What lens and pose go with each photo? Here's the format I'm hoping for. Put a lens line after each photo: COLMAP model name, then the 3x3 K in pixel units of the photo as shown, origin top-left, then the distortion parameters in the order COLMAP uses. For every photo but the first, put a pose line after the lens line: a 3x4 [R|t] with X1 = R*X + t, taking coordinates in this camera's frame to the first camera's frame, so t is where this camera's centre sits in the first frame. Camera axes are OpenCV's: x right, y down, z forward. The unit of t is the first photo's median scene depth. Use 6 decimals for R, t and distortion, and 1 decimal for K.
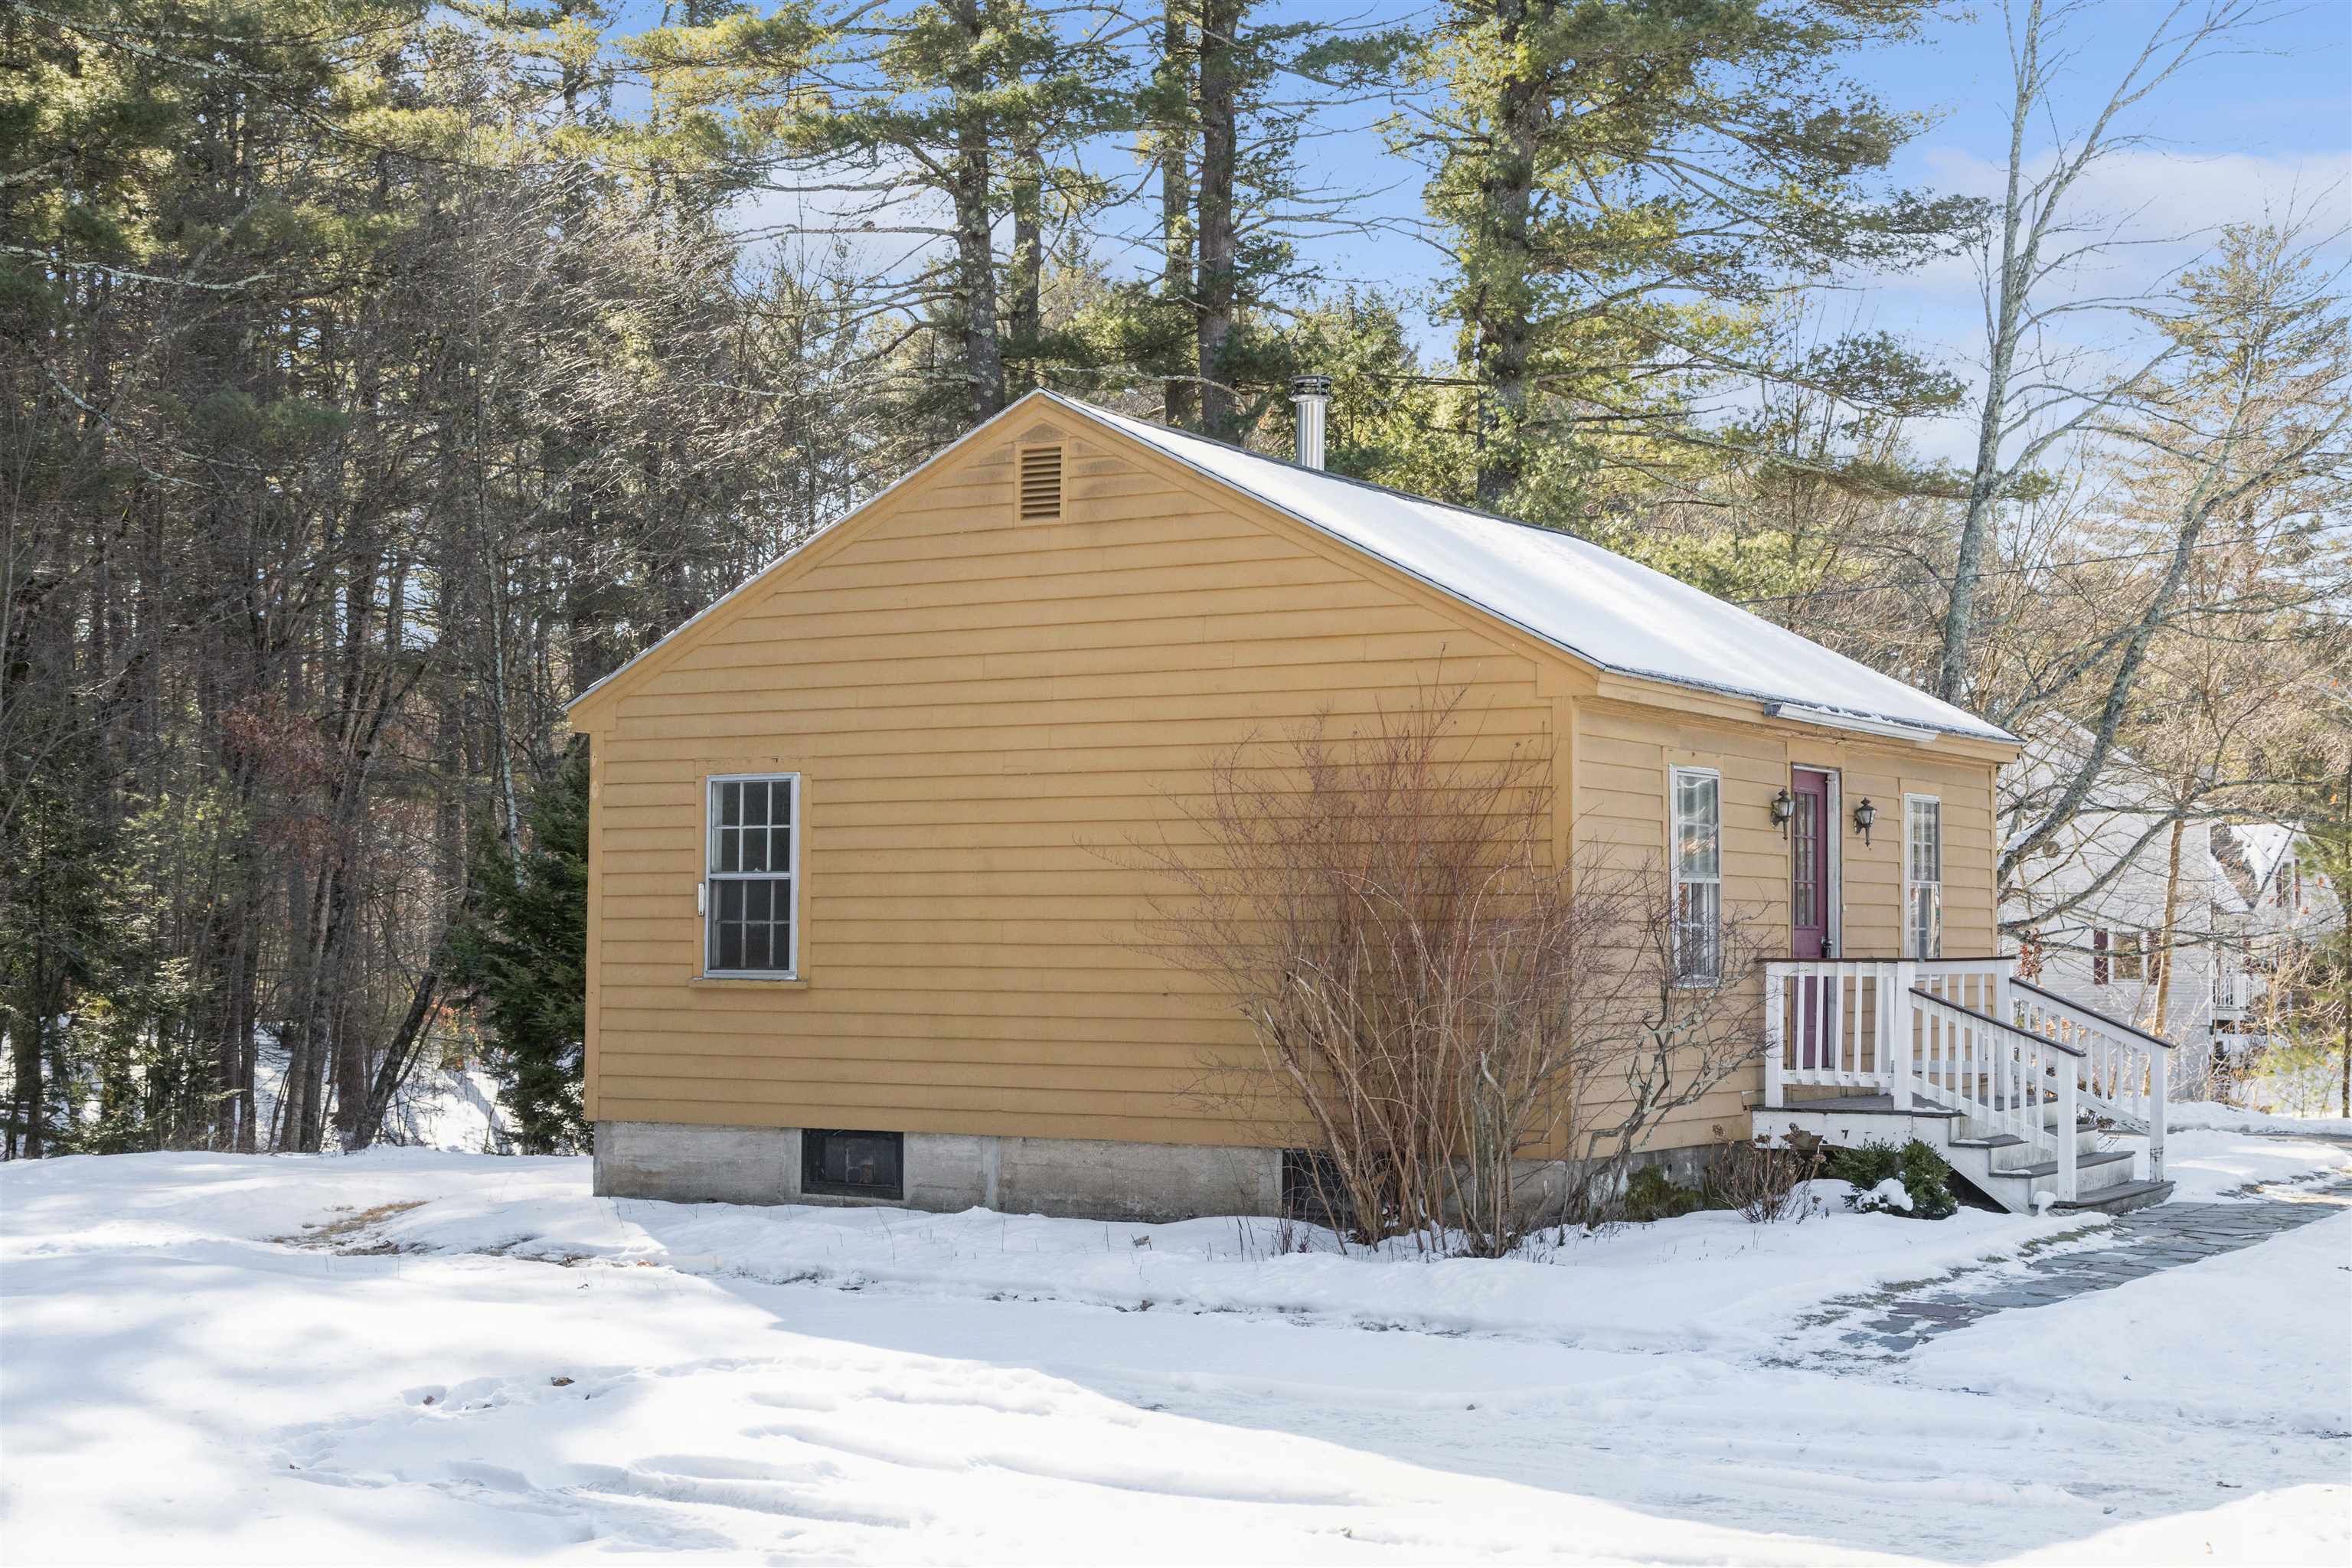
lens RADIAL K [[3229.0, 0, 1176.0], [0, 3229.0, 784.0], [0, 0, 1]] dist [-0.000383, 0.000952]
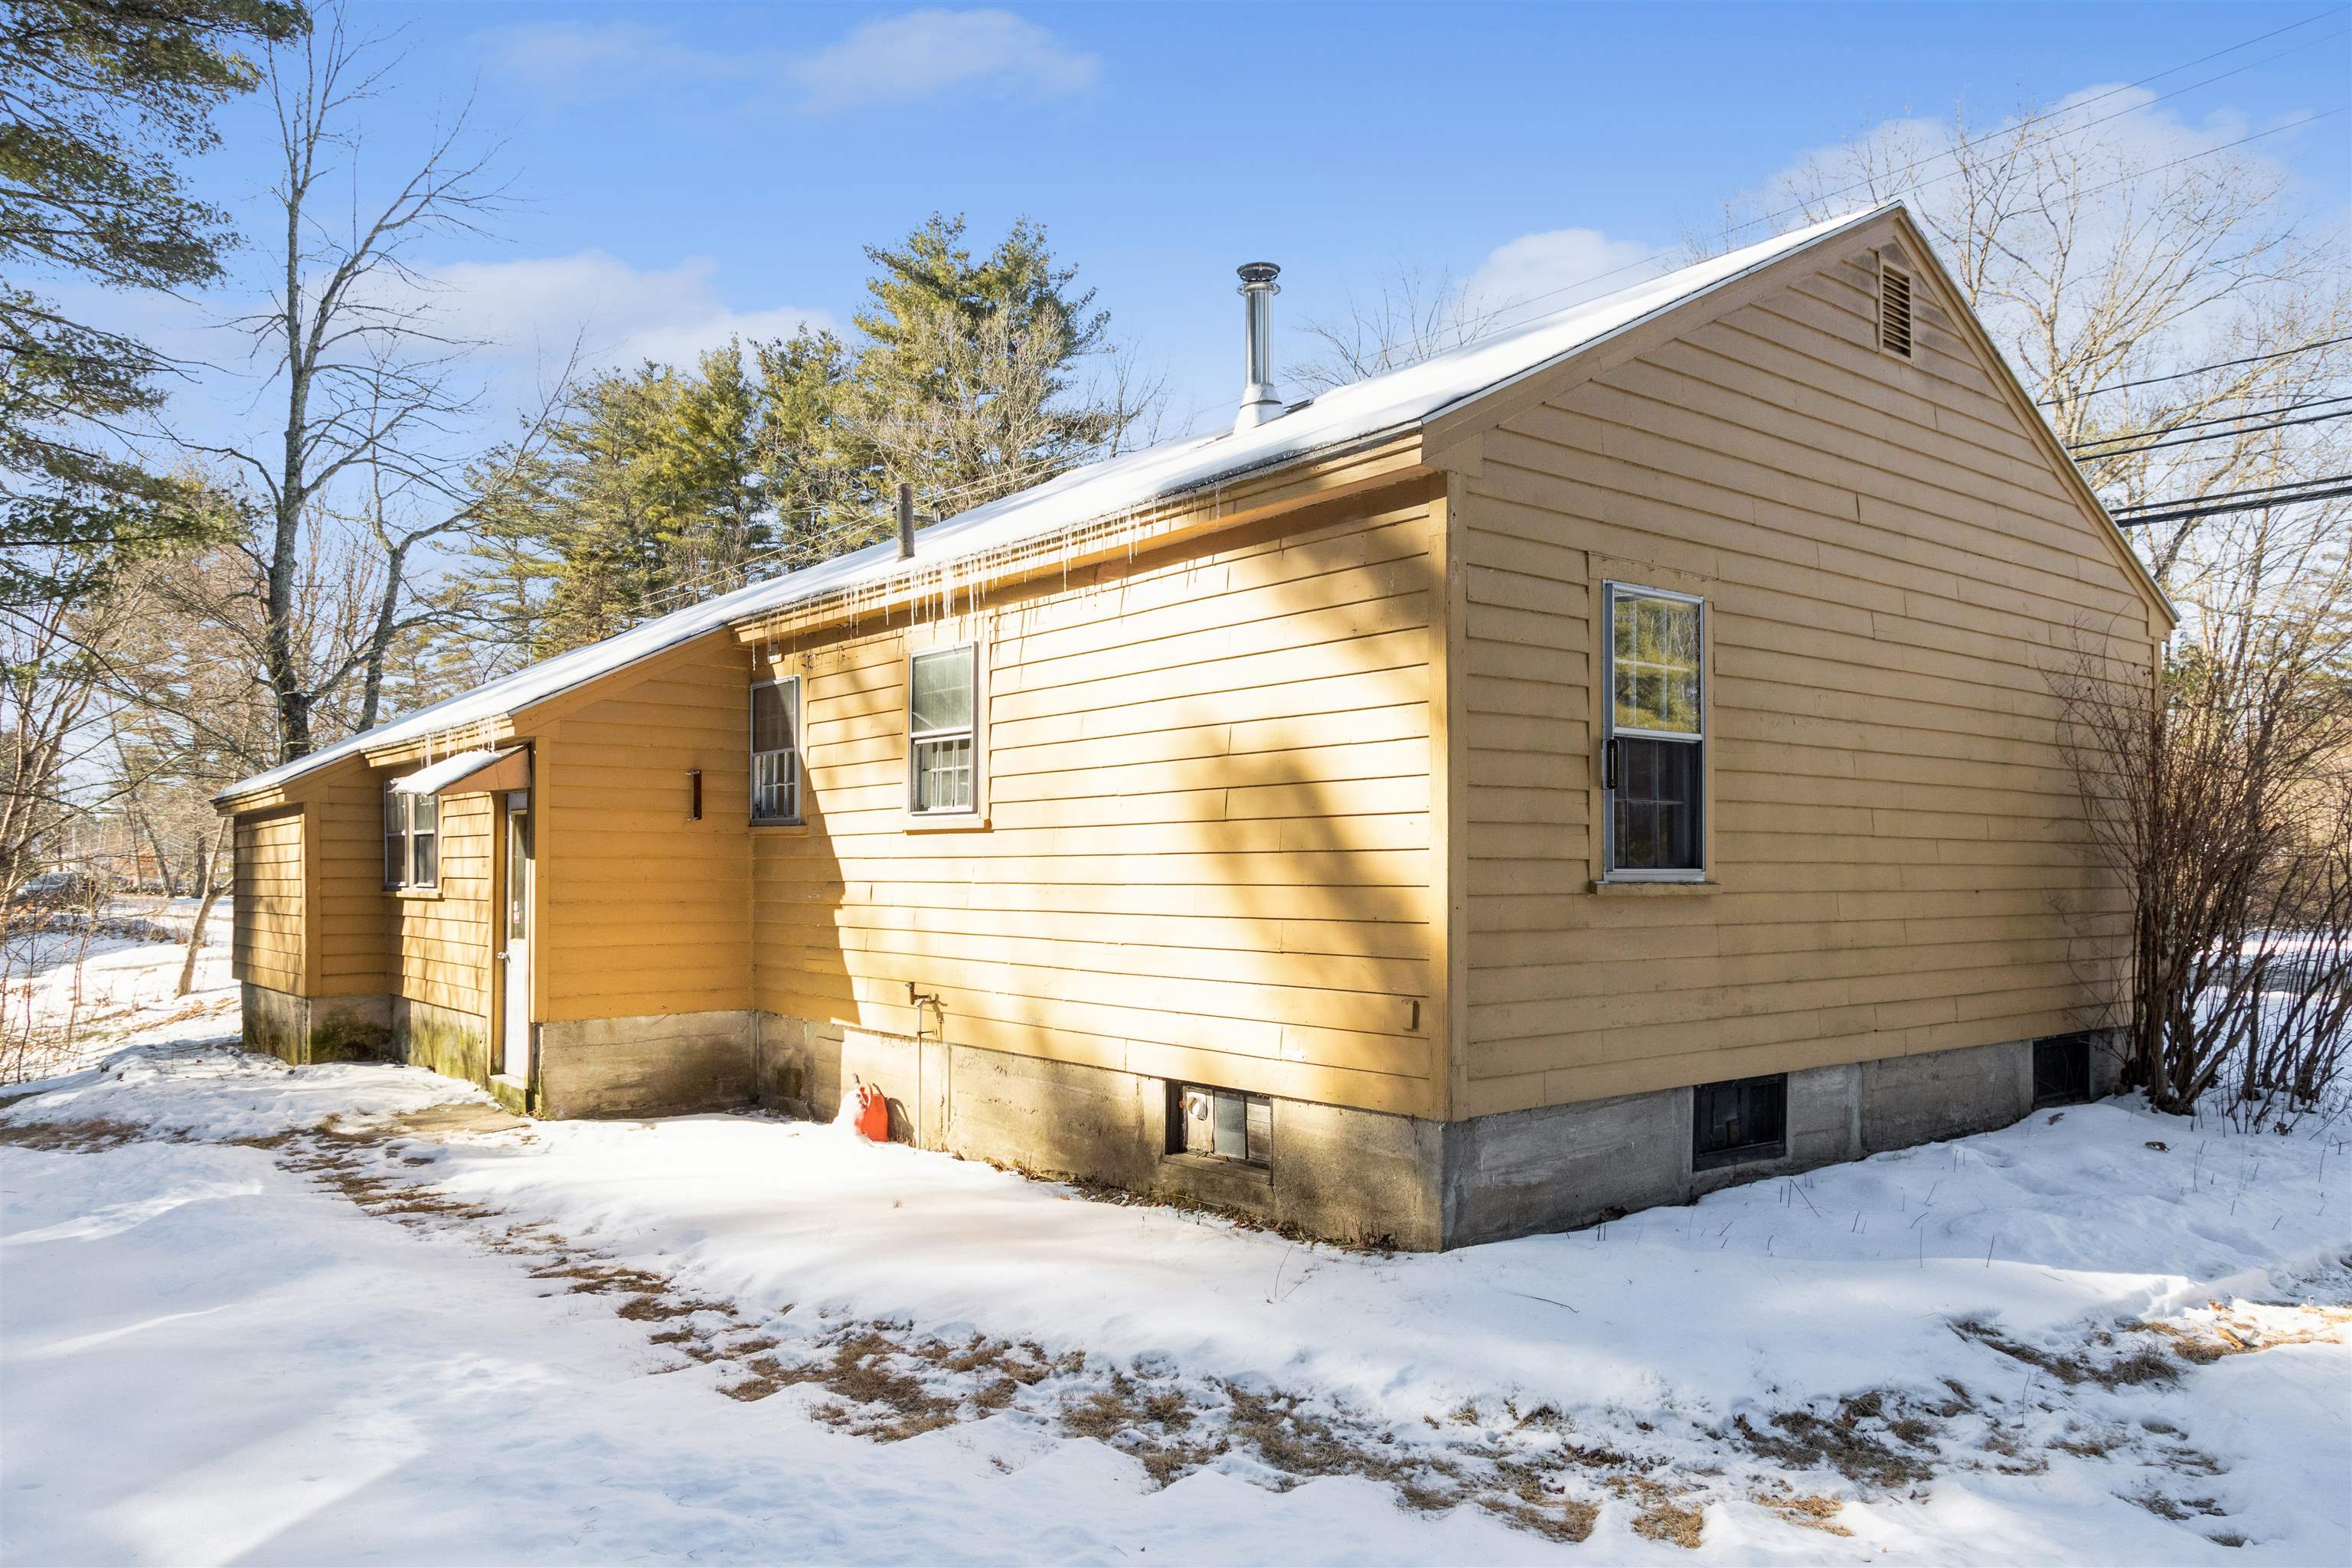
lens RADIAL K [[1628.5, 0, 1175.3], [0, 1628.5, 862.1], [0, 0, 1]] dist [0.017739, -0.000137]
pose [[0.331470, 0.006113, 0.943446, -0.508069], [-0.048083, 0.998789, 0.010422, 0.058826], [-0.942240, -0.048819, 0.331363, 1.001088]]
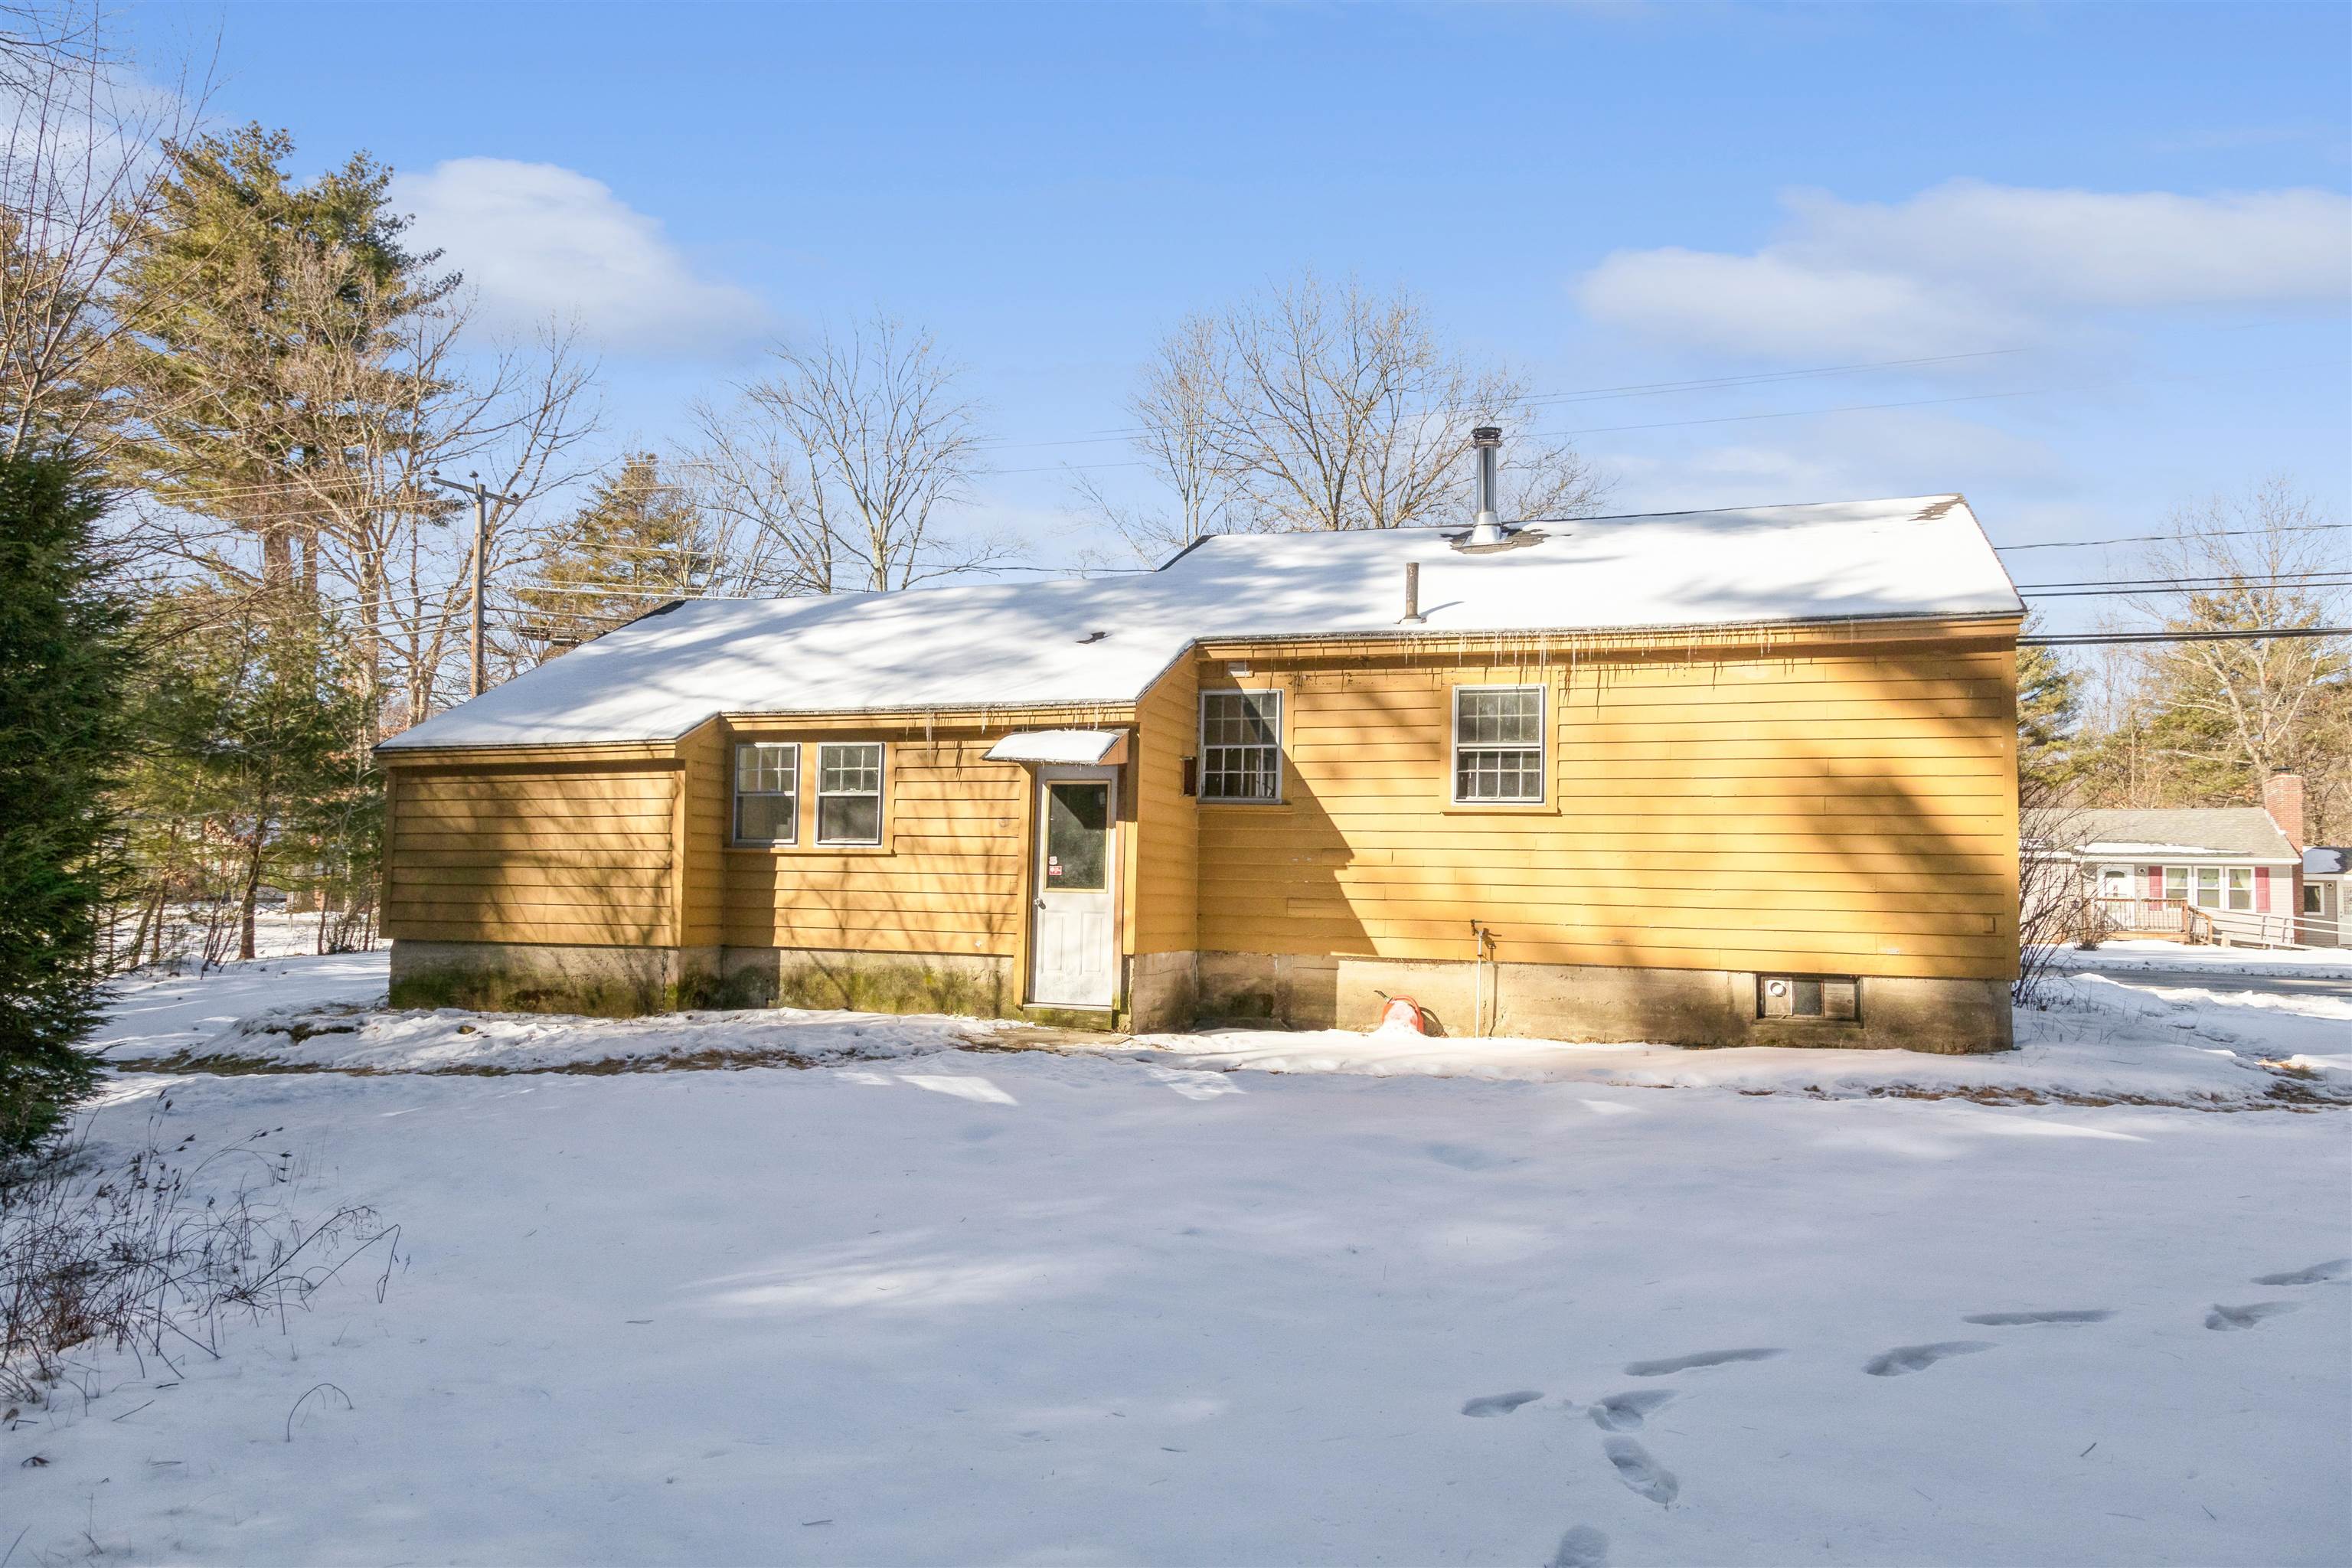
lens RADIAL K [[1604.9, 0, 1173.7], [0, 1604.9, 773.9], [0, 0, 1]] dist [0.019173, 0.000552]
pose [[-0.223647, 0.066474, 0.972401, -0.734920], [-0.069761, 0.994021, -0.083997, 0.114150], [-0.972170, -0.086622, -0.217672, 1.574008]]
